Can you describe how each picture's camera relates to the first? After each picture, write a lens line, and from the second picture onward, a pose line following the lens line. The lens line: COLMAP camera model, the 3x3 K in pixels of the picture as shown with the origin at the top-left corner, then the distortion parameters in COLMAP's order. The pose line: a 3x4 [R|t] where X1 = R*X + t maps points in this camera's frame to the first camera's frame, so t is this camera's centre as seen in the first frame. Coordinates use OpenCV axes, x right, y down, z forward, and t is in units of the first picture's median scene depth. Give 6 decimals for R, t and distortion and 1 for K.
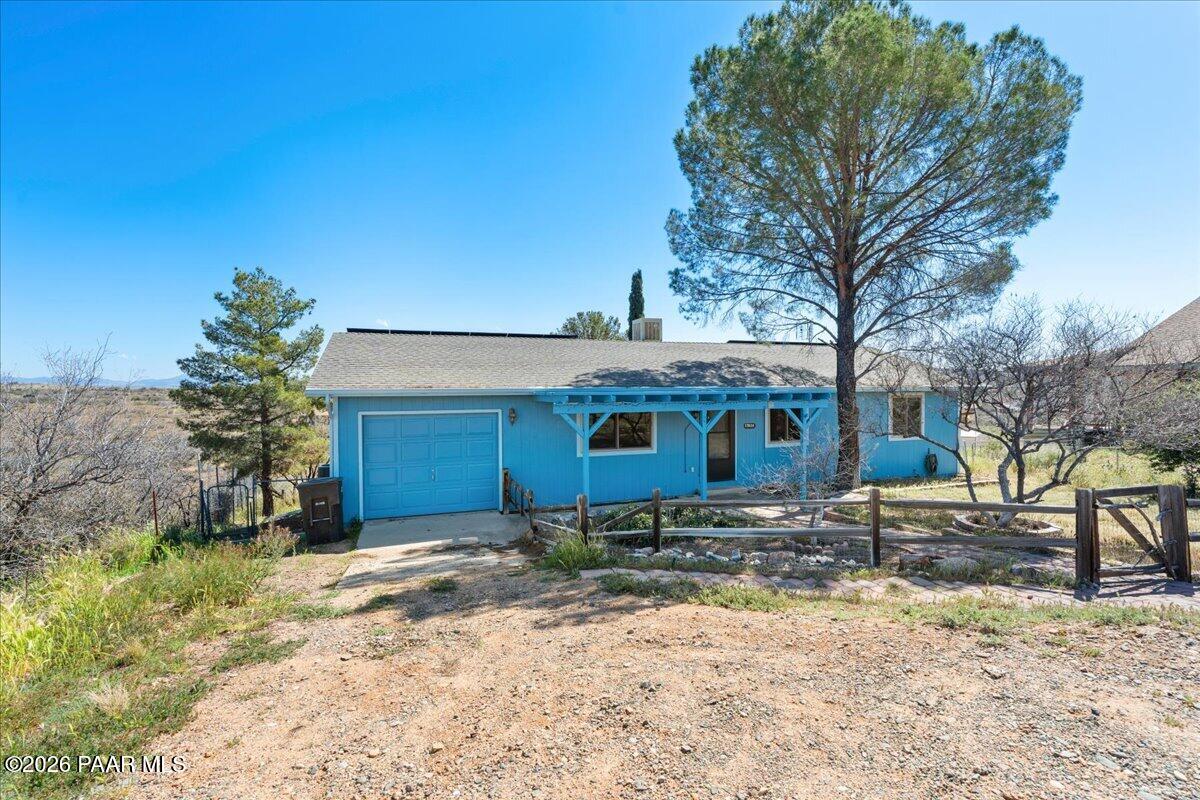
lens RADIAL K [[543.1, 0, 598.8], [0, 543.1, 396.6], [0, 0, 1]] dist [-0.001785, 0.000077]
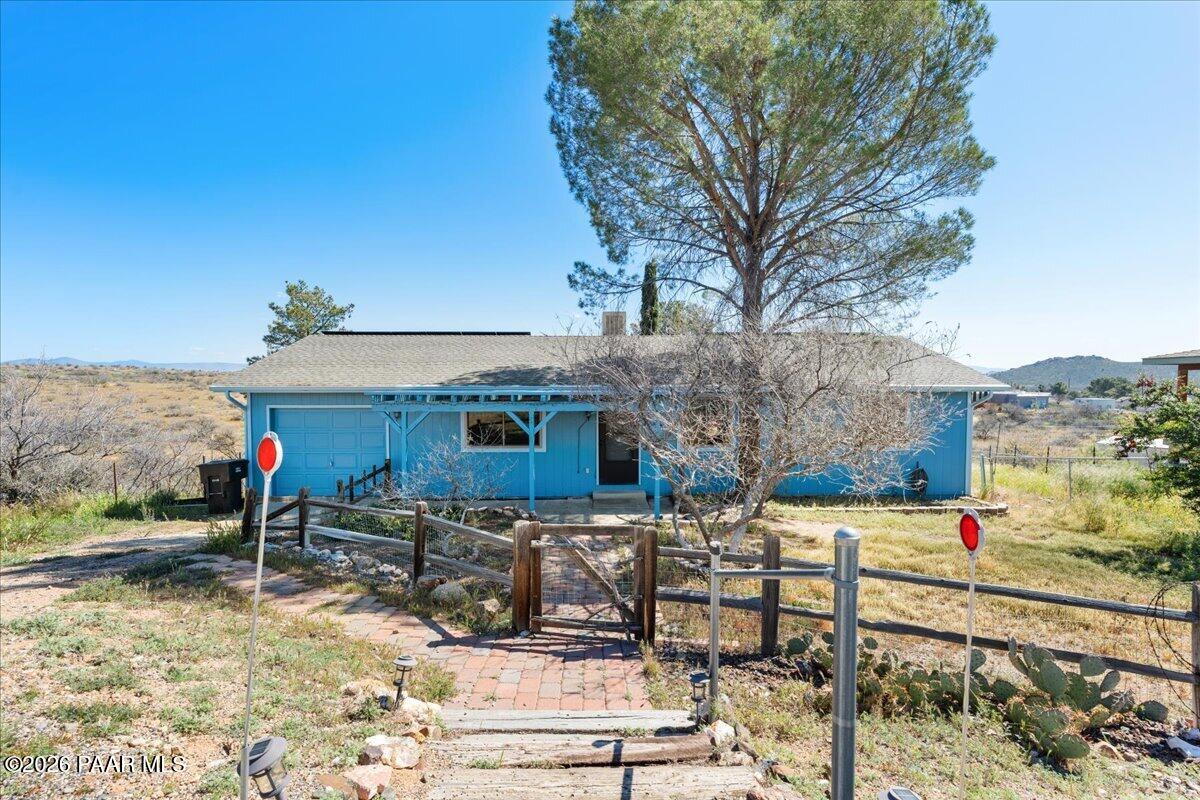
lens RADIAL K [[550.9, 0, 603.4], [0, 550.9, 385.6], [0, 0, 1]] dist [-0.000763, 0.000044]
pose [[0.946131, 0.009577, -0.323643, 0.559767], [-0.009153, 0.999954, 0.002831, -0.021260], [0.323656, 0.000284, 0.946175, 0.090536]]
